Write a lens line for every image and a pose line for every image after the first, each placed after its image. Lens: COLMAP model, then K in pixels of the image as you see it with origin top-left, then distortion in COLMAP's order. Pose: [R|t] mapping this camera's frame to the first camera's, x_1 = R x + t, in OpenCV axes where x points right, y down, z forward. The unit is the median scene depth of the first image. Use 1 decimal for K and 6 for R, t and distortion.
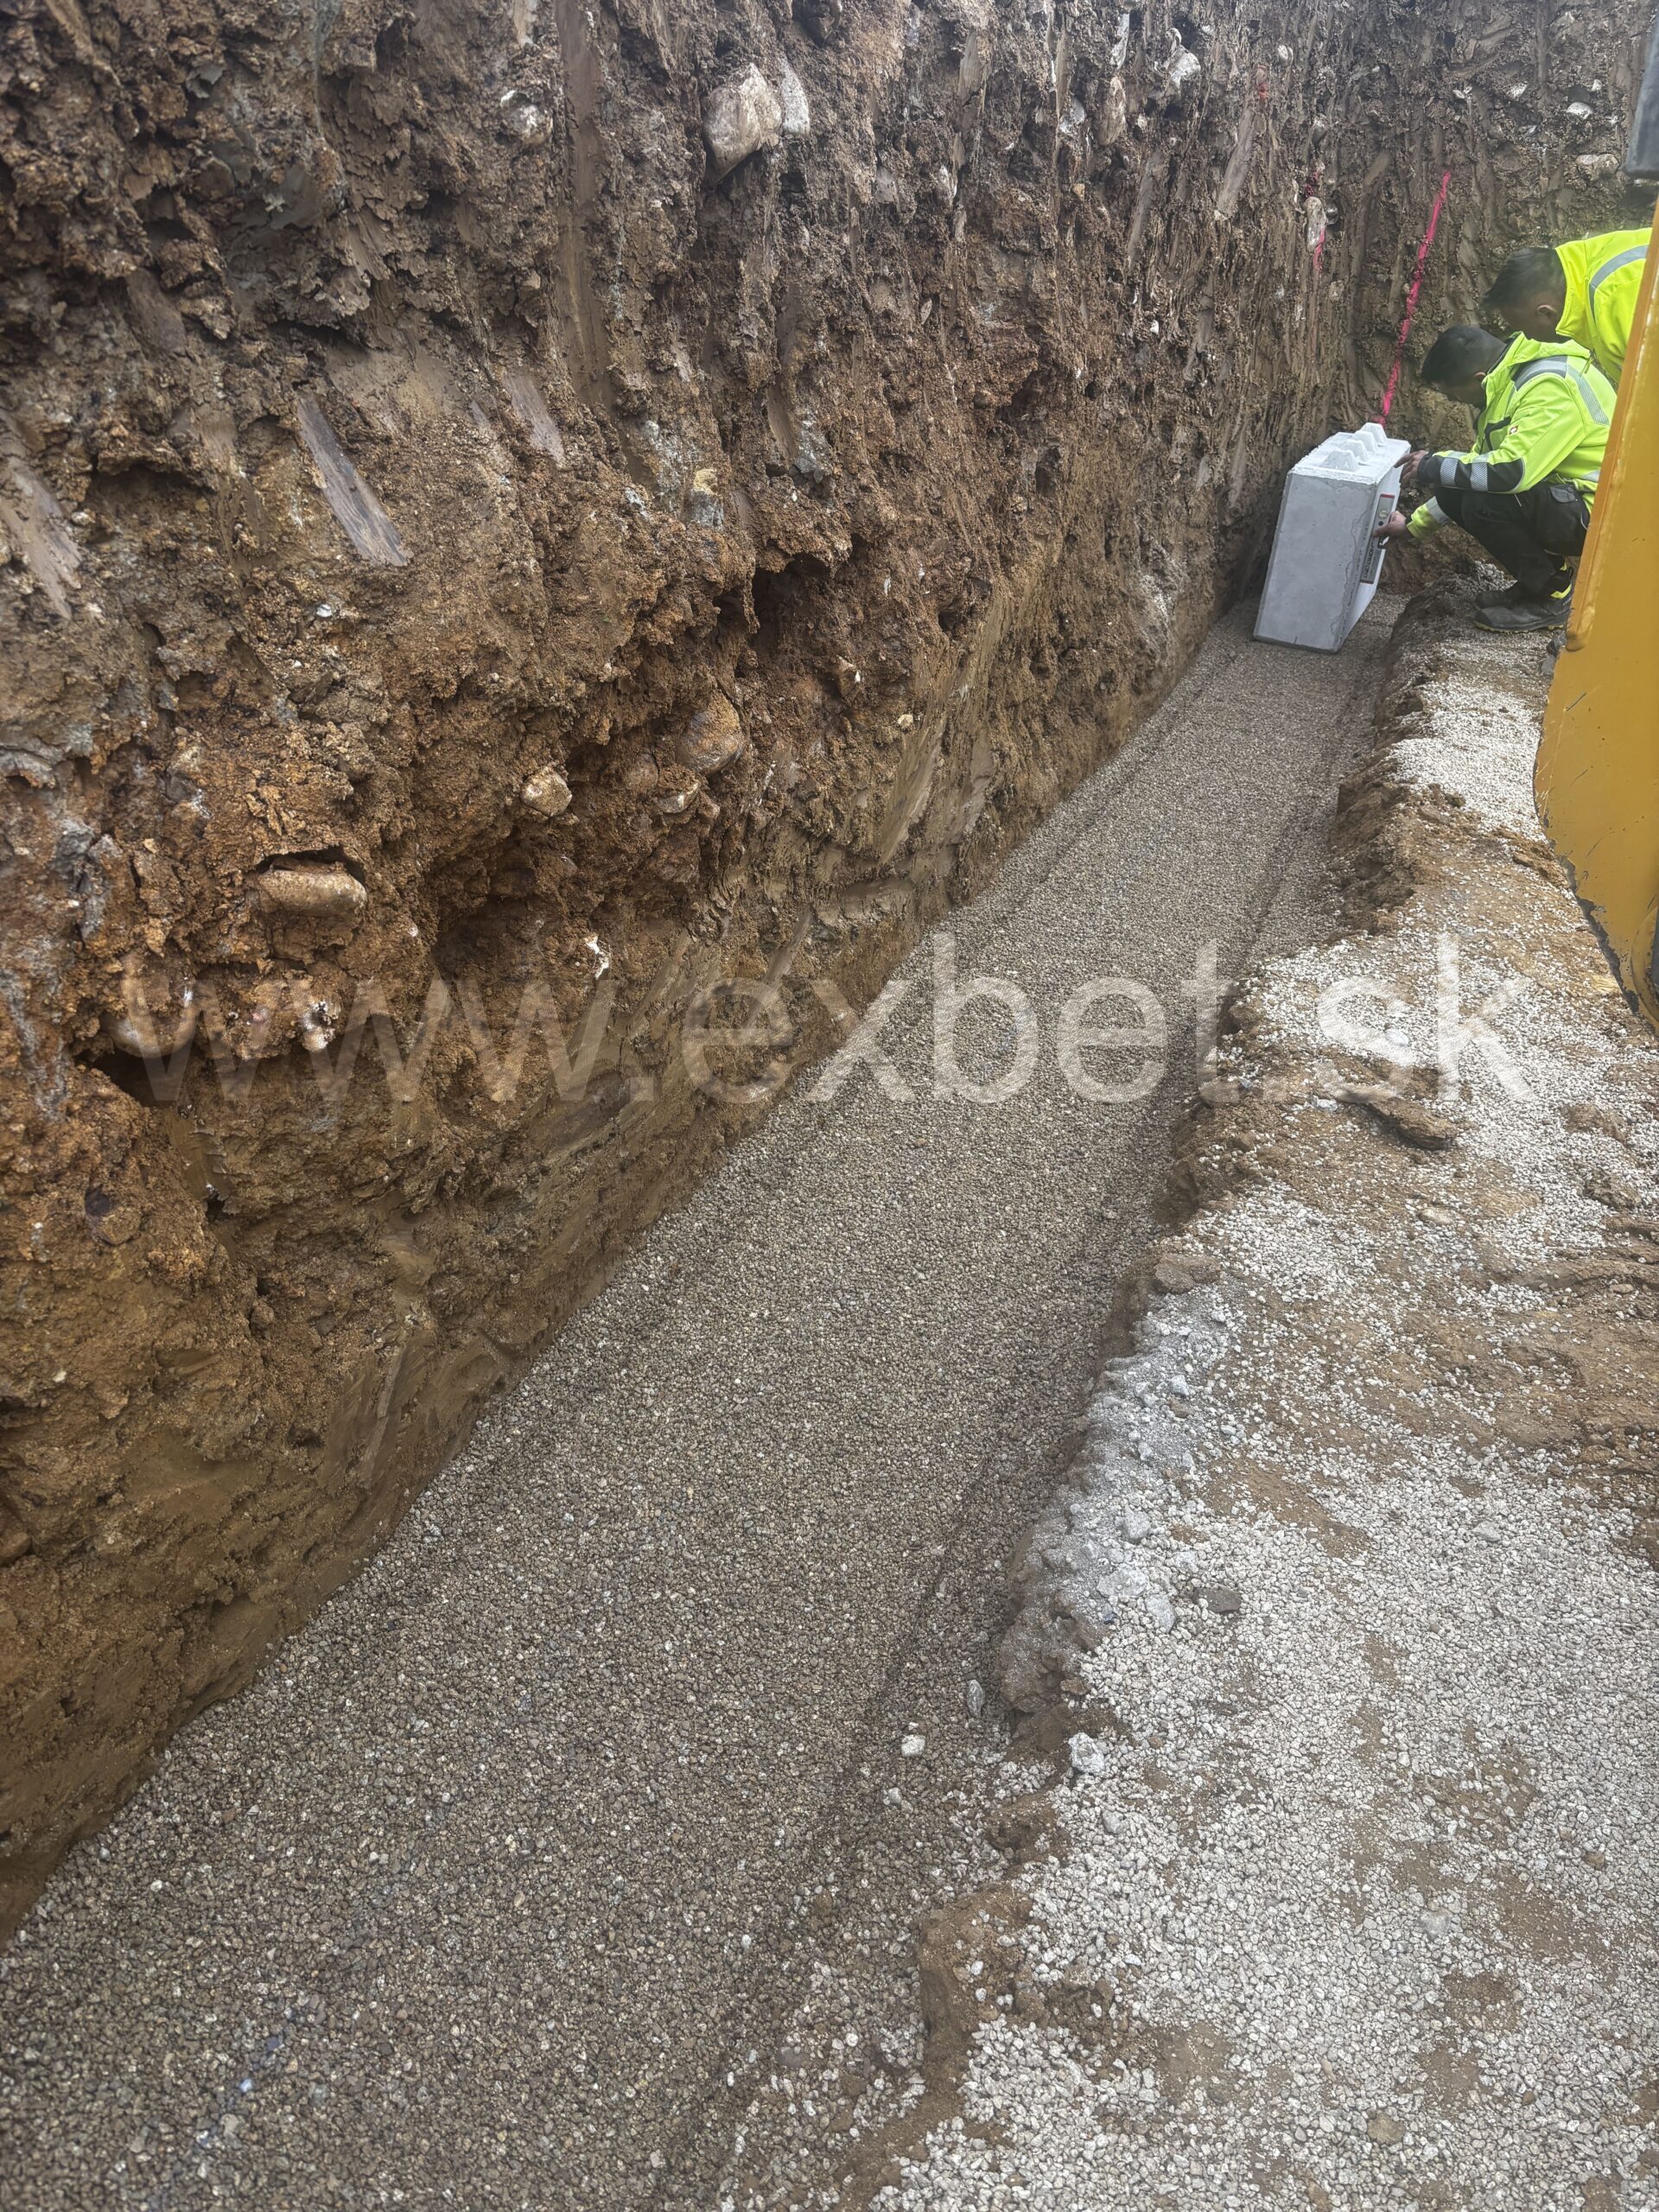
lens RADIAL K [[1673.6, 0, 830.8], [0, 1673.6, 1119.1], [0, 0, 1]] dist [0.061001, -0.050923]
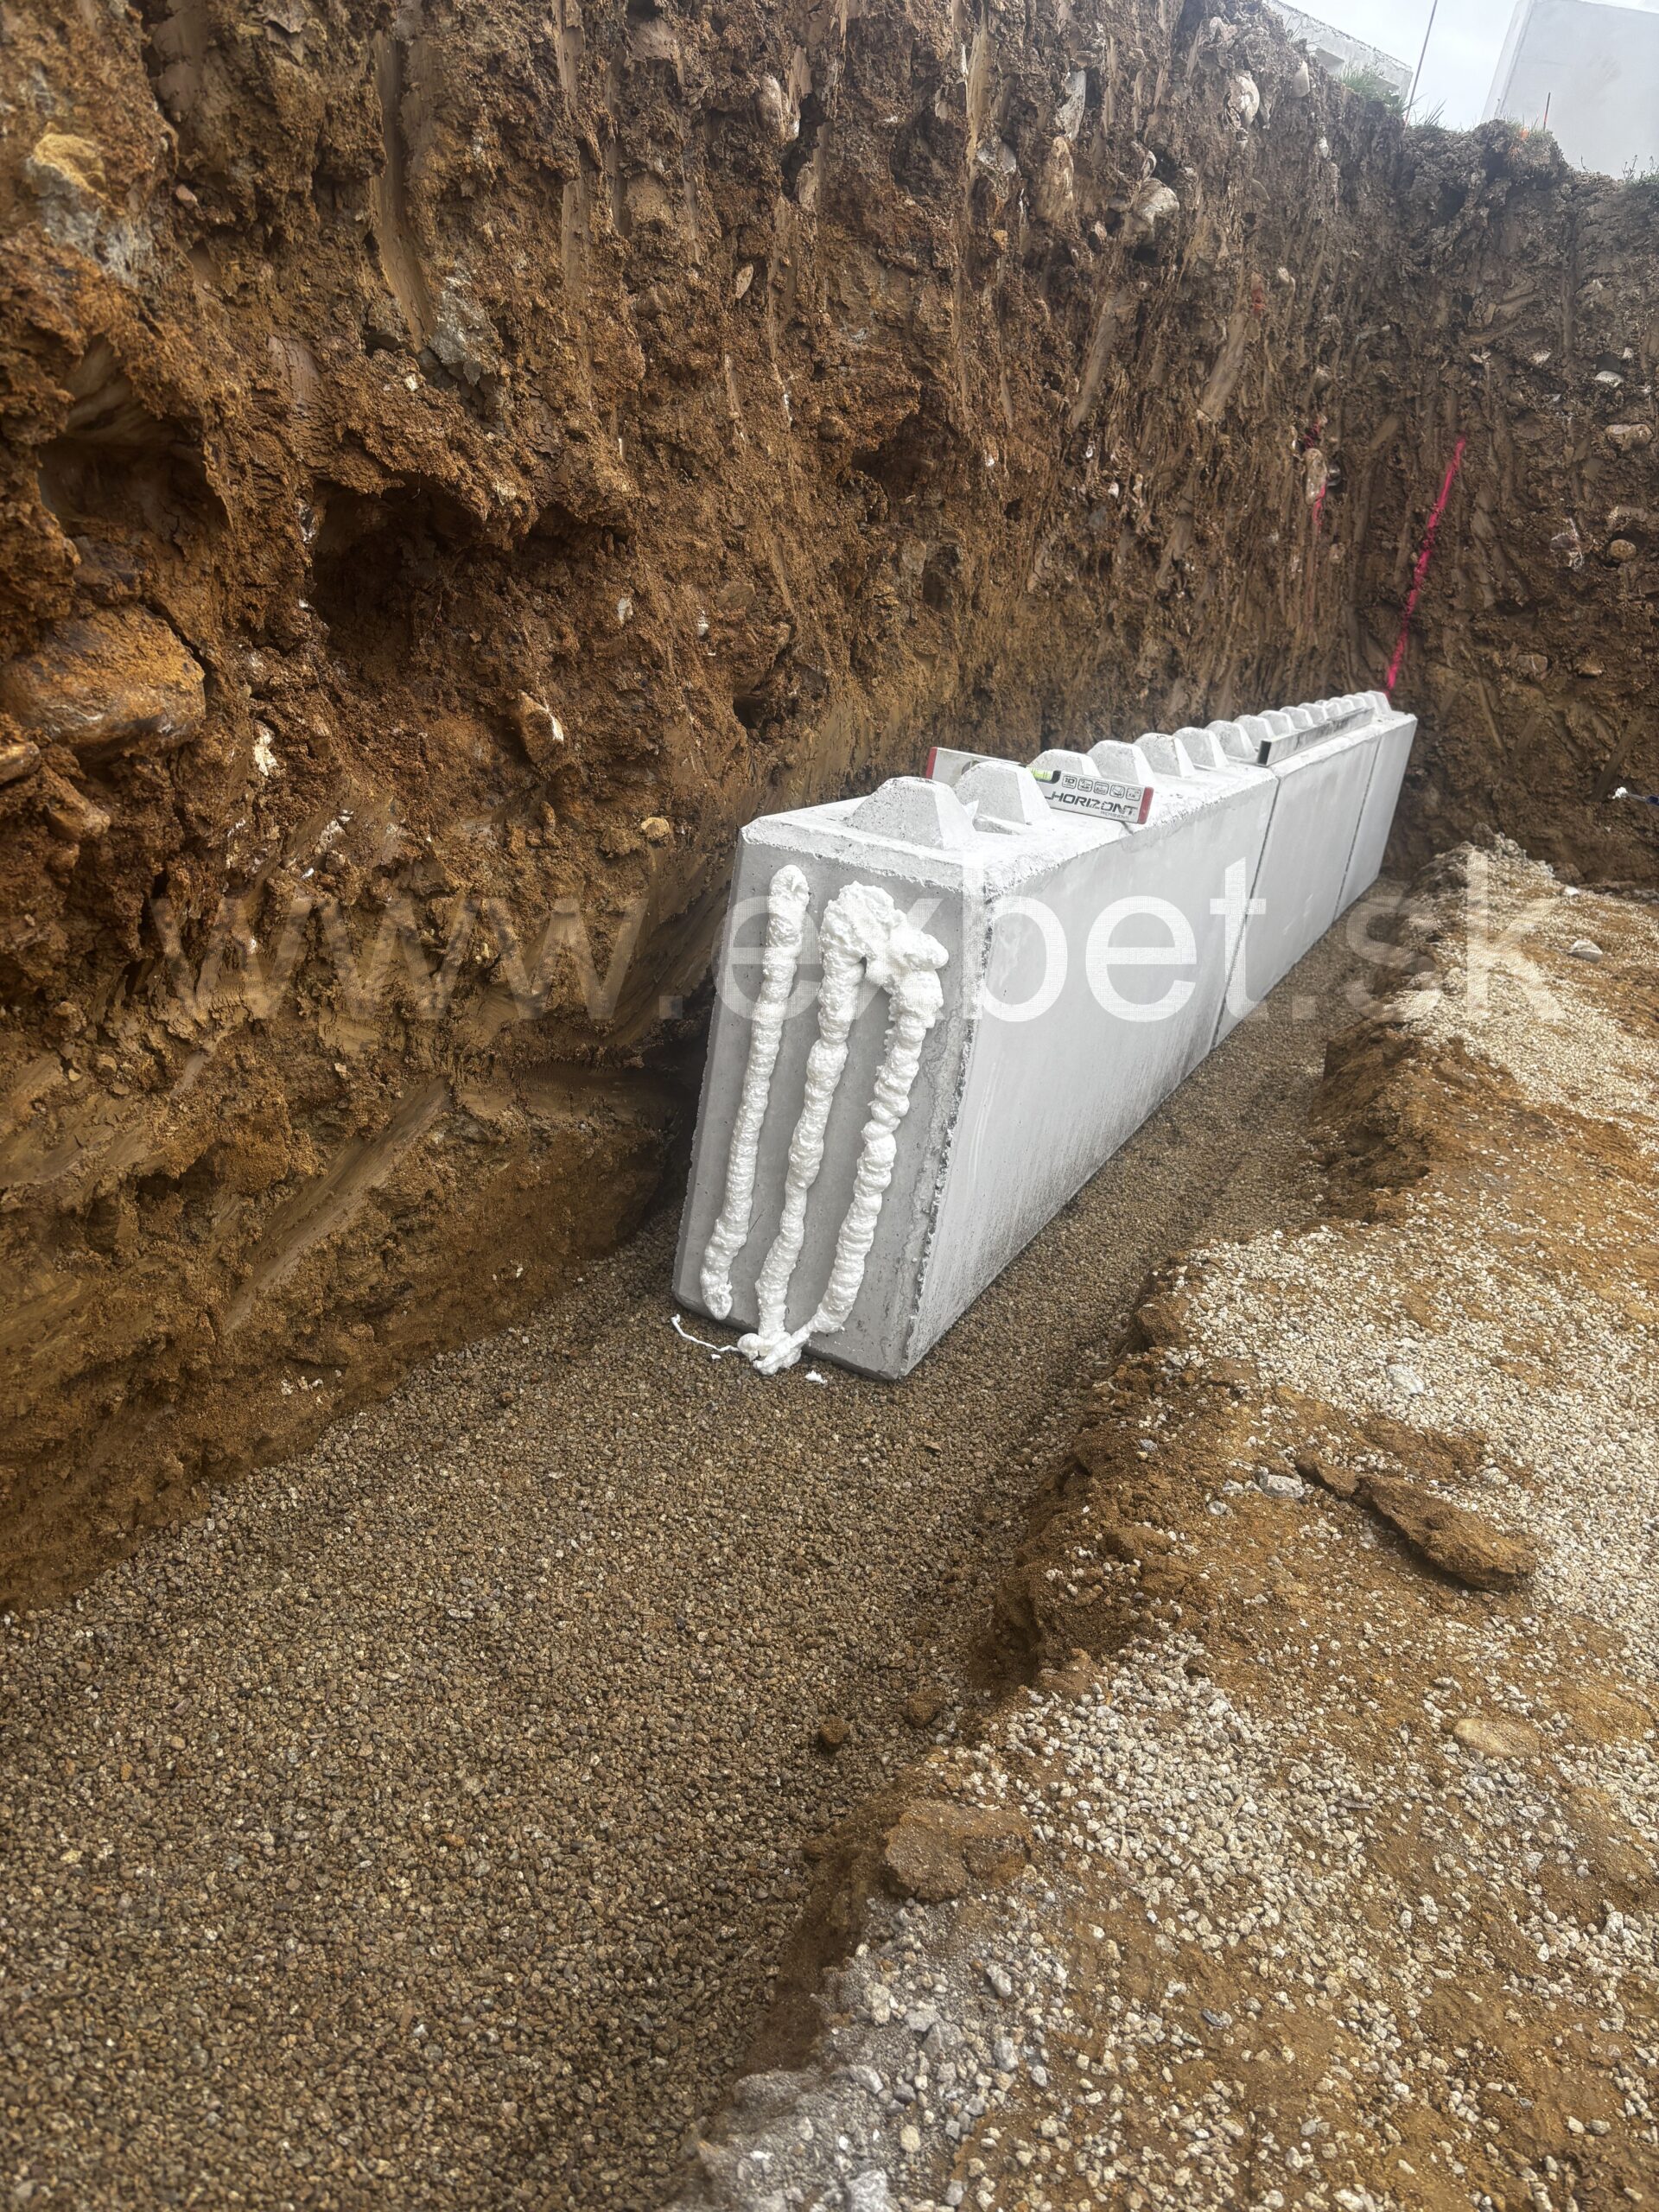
lens RADIAL K [[1673.6, 0, 830.9], [0, 1673.6, 1113.4], [0, 0, 1]] dist [0.061001, -0.050923]
pose [[0.997112, 0.075721, -0.005788, 0.122409], [-0.075478, 0.979718, -0.185623, -0.013038], [-0.008385, 0.185524, 0.982604, 0.376510]]
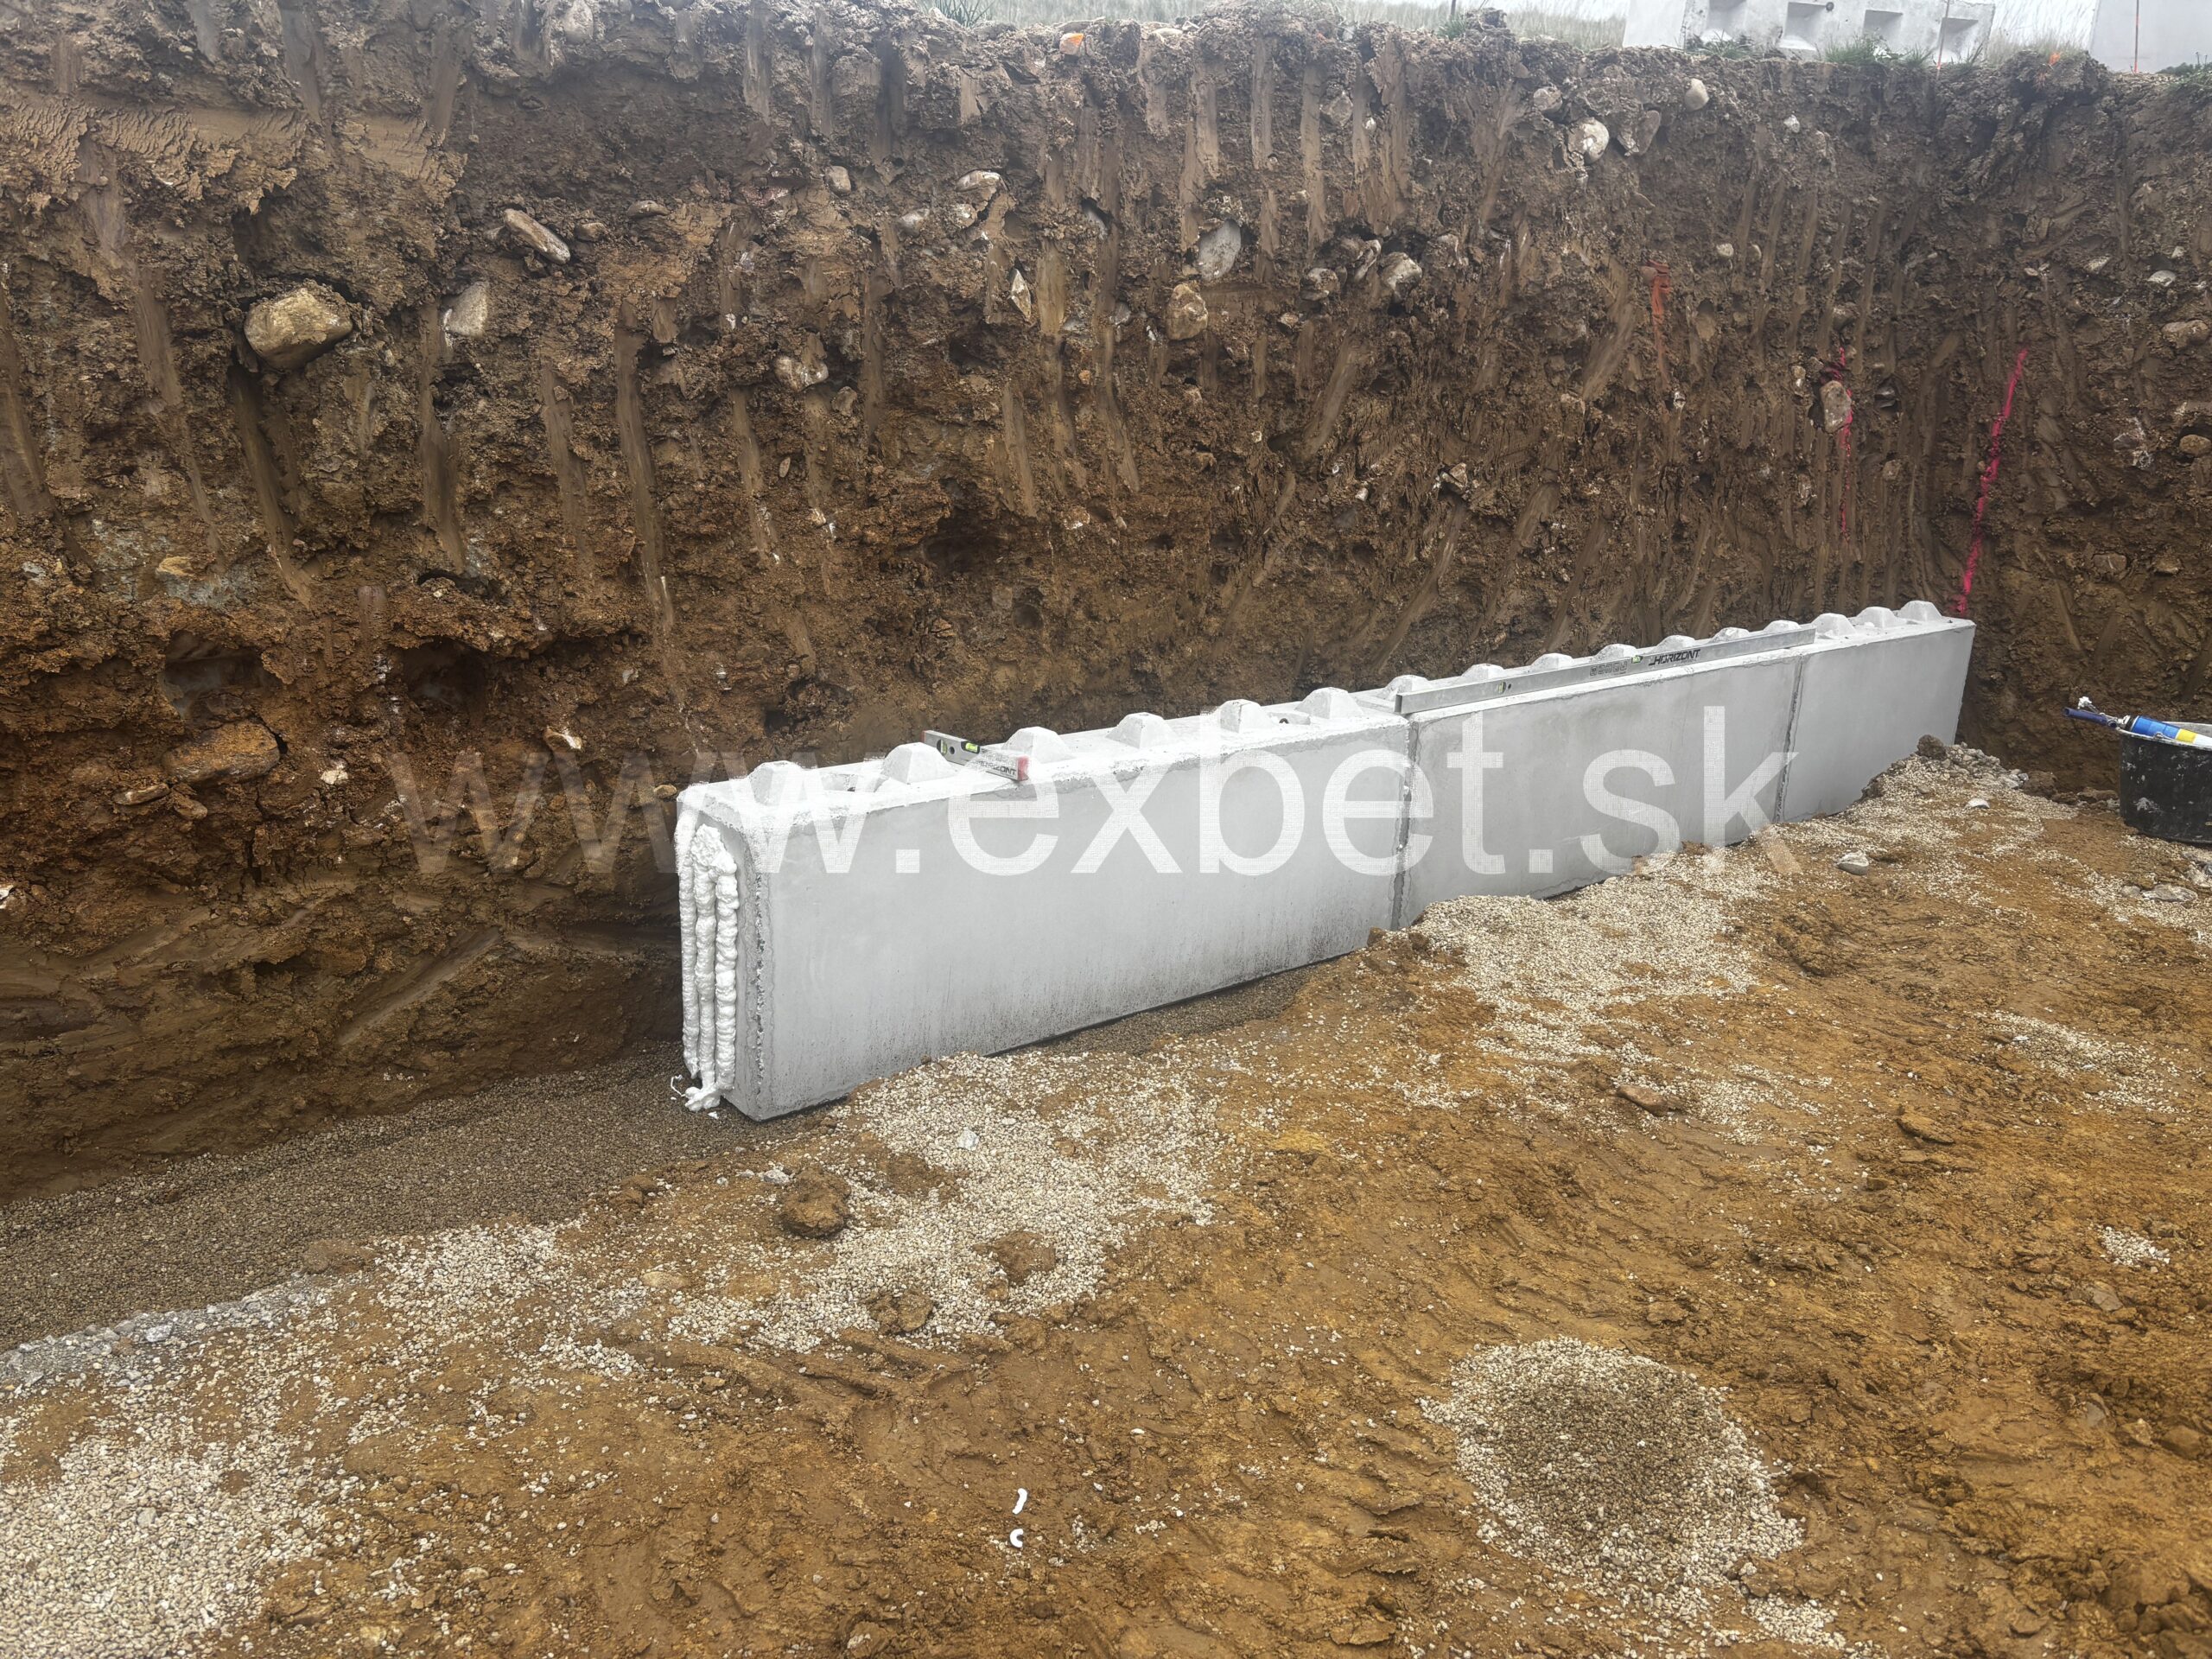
lens RADIAL K [[1673.6, 0, 1116.2], [0, 1673.6, 848.8], [0, 0, 1]] dist [0.061001, -0.050923]
pose [[0.877084, 0.089381, -0.471949, 0.842136], [-0.204678, 0.958415, -0.198868, -0.033942], [0.434547, 0.271021, 0.858904, 0.159979]]
